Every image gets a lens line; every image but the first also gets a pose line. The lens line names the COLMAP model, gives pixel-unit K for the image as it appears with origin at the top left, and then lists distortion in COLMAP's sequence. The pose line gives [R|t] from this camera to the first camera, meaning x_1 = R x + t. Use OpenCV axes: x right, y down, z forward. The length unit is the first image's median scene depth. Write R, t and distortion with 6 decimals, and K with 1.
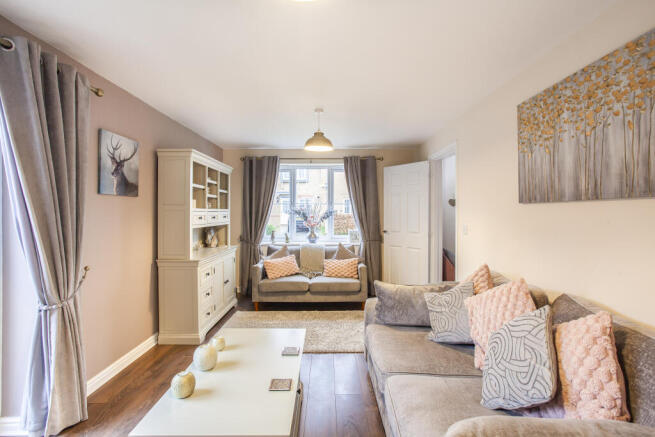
lens RADIAL K [[323.8, 0, 326.4], [0, 323.8, 215.9], [0, 0, 1]] dist [-0.029093, 0.003800]
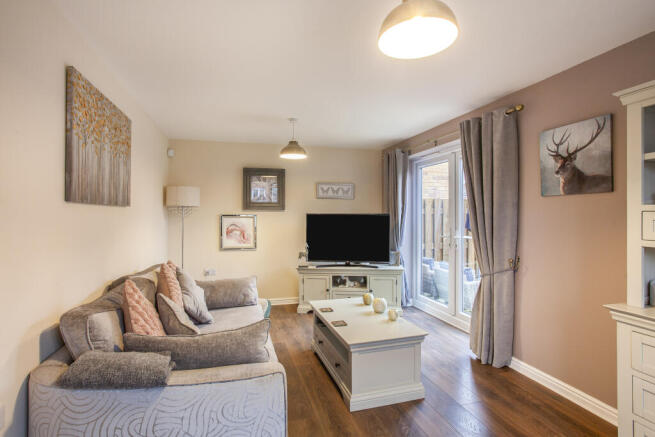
lens RADIAL K [[323.8, 0, 327.1], [0, 323.8, 215.1], [0, 0, 1]] dist [-0.029093, 0.003800]
pose [[-0.960081, -0.000157, -0.279721, 0.218195], [-0.002653, 0.999960, 0.008543, -0.015301], [0.279708, 0.008944, -0.960043, 1.667317]]
